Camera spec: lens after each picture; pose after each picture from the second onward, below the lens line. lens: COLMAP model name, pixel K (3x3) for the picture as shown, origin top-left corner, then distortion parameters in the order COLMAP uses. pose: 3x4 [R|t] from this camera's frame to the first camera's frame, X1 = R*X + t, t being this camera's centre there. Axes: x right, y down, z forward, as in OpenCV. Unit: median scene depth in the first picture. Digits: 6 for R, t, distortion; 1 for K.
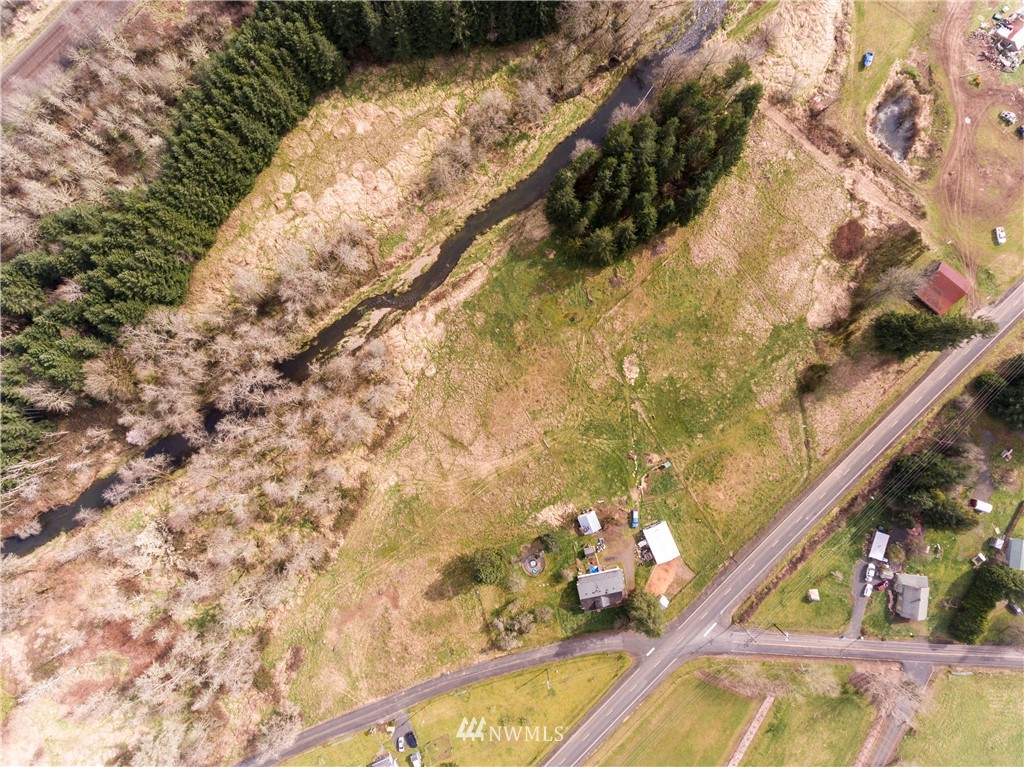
lens RADIAL K [[594.3, 0, 514.8], [0, 594.3, 373.8], [0, 0, 1]] dist [0.021003, 0.001098]
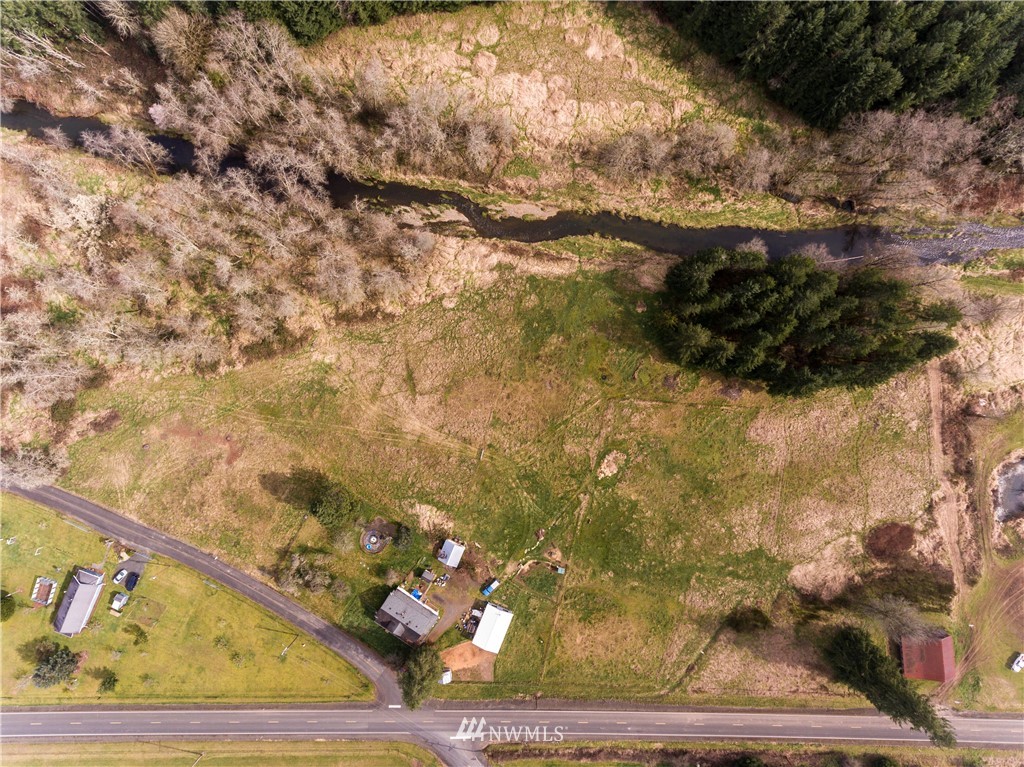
lens RADIAL K [[594.3, 0, 514.8], [0, 594.3, 373.8], [0, 0, 1]] dist [0.021003, 0.001098]
pose [[0.698495, 0.715611, -0.002614, 0.003169], [-0.715595, 0.698497, 0.005085, -0.005199], [0.005465, -0.001682, 0.999984, 0.123604]]
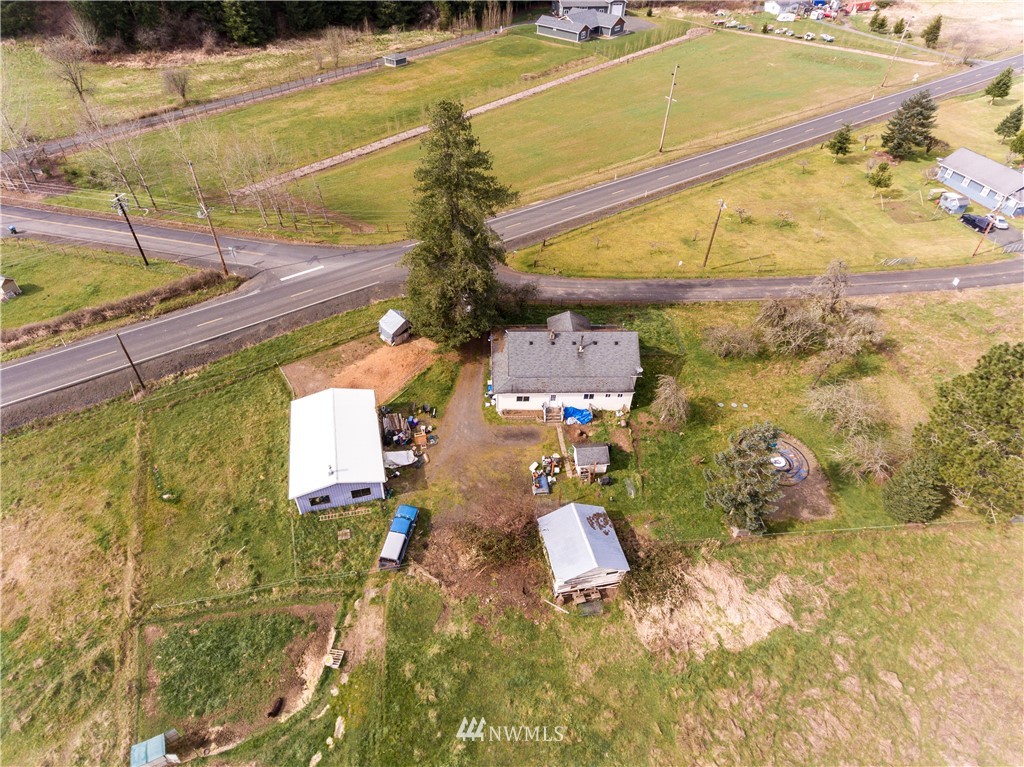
lens RADIAL K [[594.3, 0, 514.8], [0, 594.3, 373.8], [0, 0, 1]] dist [0.021003, 0.001098]
pose [[-0.987237, -0.127391, 0.095579, 0.136473], [0.155636, -0.644405, 0.748679, 0.103930], [-0.033783, 0.753998, 0.656007, 0.774066]]
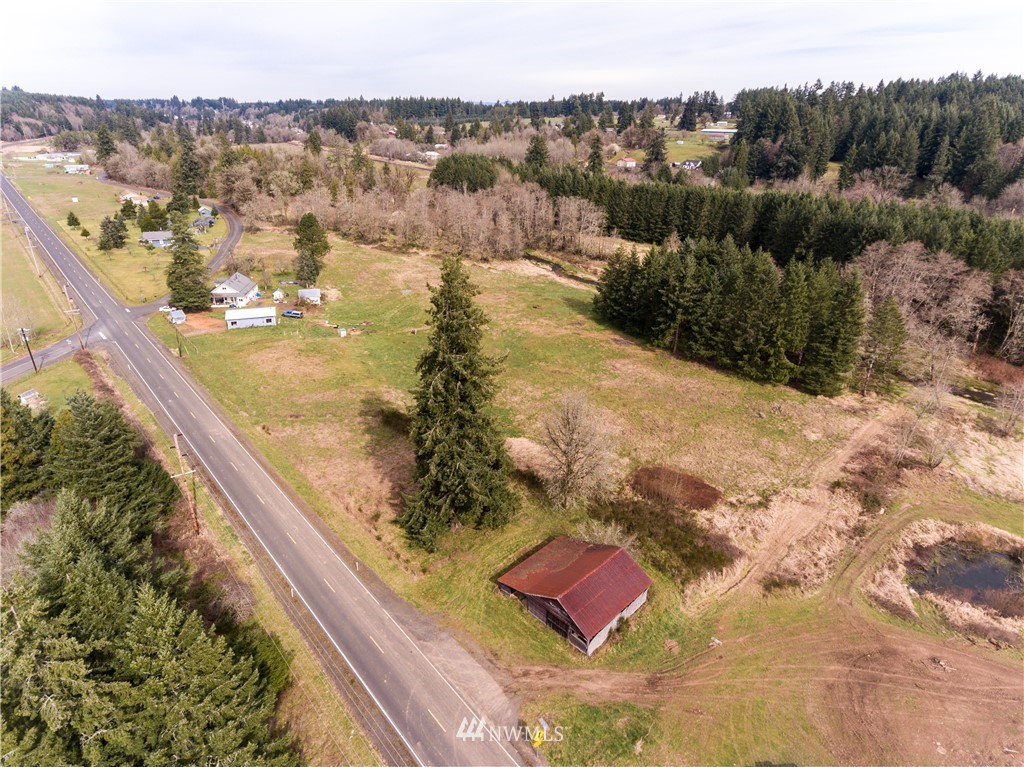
lens RADIAL K [[594.3, 0, 514.8], [0, 594.3, 373.8], [0, 0, 1]] dist [0.021003, 0.001098]
pose [[-0.073333, 0.397256, -0.914773, 0.971516], [-0.997212, -0.041898, 0.061747, -0.122139], [-0.013798, 0.916751, 0.399221, 0.734414]]
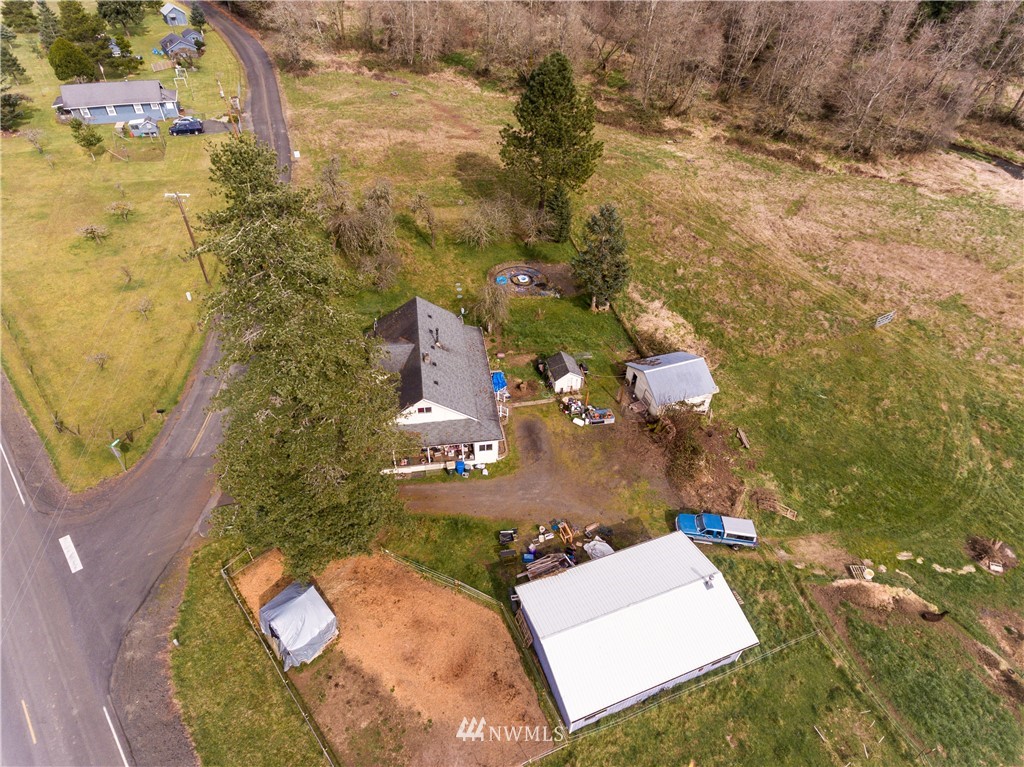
lens RADIAL K [[594.3, 0, 514.8], [0, 594.3, 373.8], [0, 0, 1]] dist [0.021003, 0.001098]
pose [[-0.042160, 0.649858, -0.758885, 0.330993], [-0.998860, -0.044431, 0.017444, 0.313659], [-0.022382, 0.758755, 0.650991, 0.811988]]
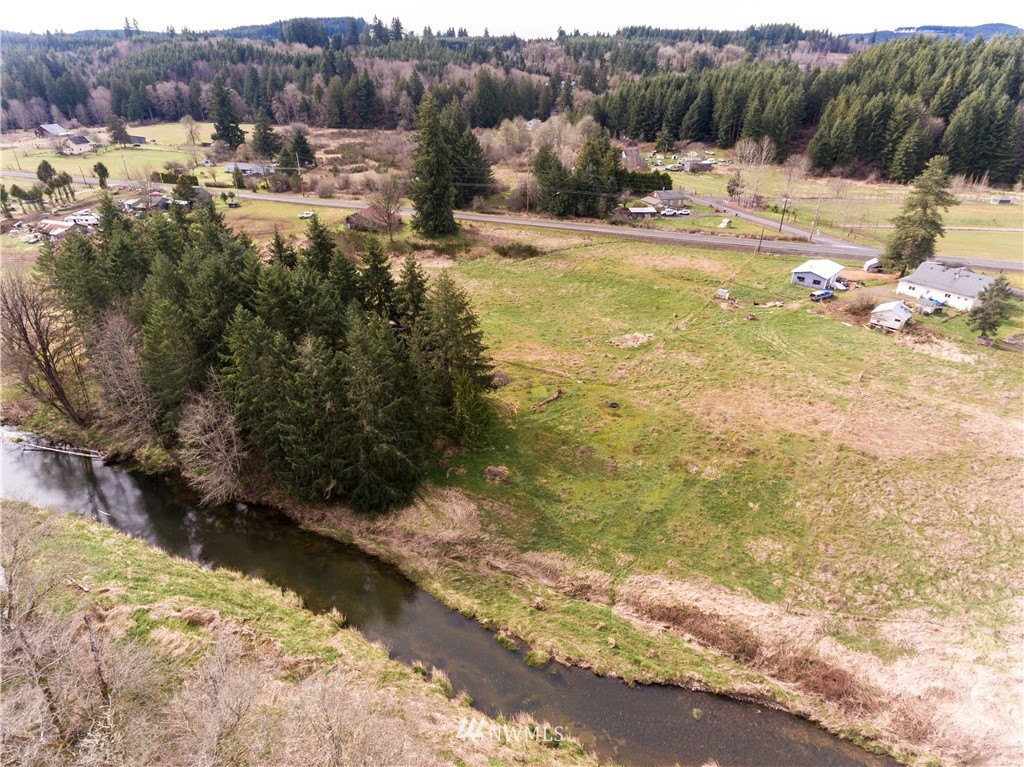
lens RADIAL K [[594.3, 0, 514.8], [0, 594.3, 373.8], [0, 0, 1]] dist [0.021003, 0.001098]
pose [[-0.411764, -0.420215, 0.808623, -0.228285], [0.911185, -0.176335, 0.372355, -0.325645], [-0.013880, 0.890127, 0.455502, 0.776822]]
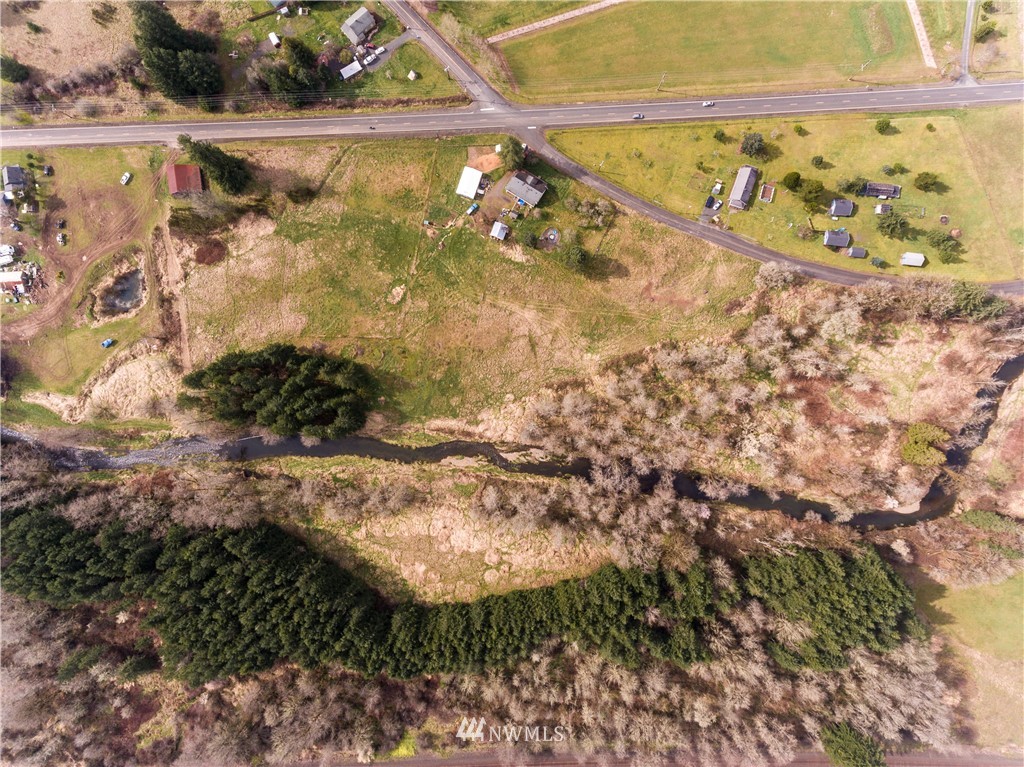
lens RADIAL K [[594.3, 0, 514.8], [0, 594.3, 373.8], [0, 0, 1]] dist [0.021003, 0.001098]
pose [[-0.730631, -0.682702, 0.009874, -0.128595], [0.682696, -0.730689, -0.004422, 0.047396], [0.010234, 0.003510, 0.999941, -0.313710]]
